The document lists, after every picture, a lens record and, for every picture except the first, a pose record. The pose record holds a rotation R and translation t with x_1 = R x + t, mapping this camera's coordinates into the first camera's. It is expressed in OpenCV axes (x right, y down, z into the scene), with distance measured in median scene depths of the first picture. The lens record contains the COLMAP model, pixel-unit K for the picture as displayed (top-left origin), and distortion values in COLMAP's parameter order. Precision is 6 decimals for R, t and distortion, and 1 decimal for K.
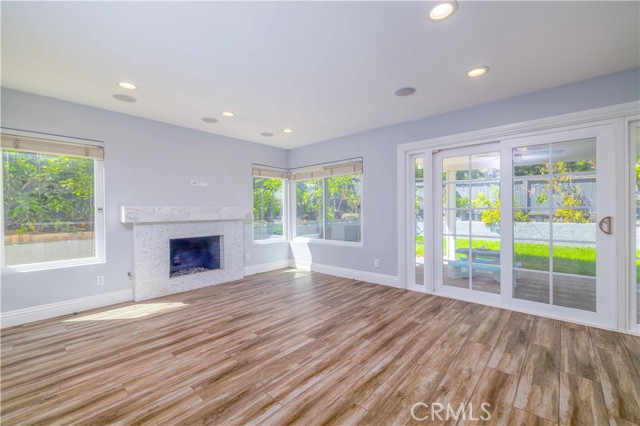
lens RADIAL K [[271.2, 0, 320.0], [0, 271.2, 213.0], [0, 0, 1]] dist [0.003218, 0.000249]
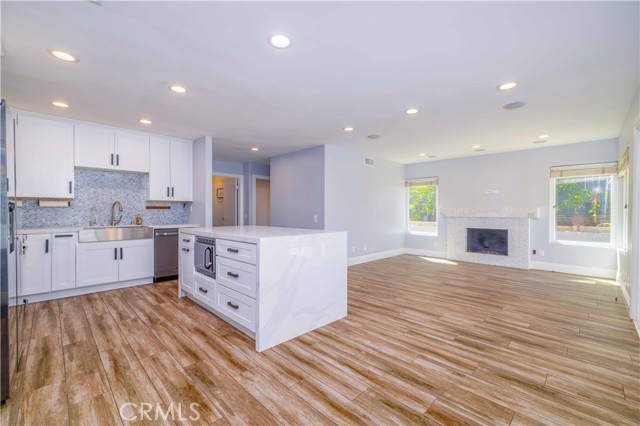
lens RADIAL K [[271.2, 0, 320.0], [0, 271.2, 213.0], [0, 0, 1]] dist [0.003218, 0.000249]
pose [[-0.057657, 0.012513, -0.998258, 1.590980], [-0.009563, 0.999869, 0.013086, -0.011285], [0.998291, 0.010301, -0.057530, 0.284887]]
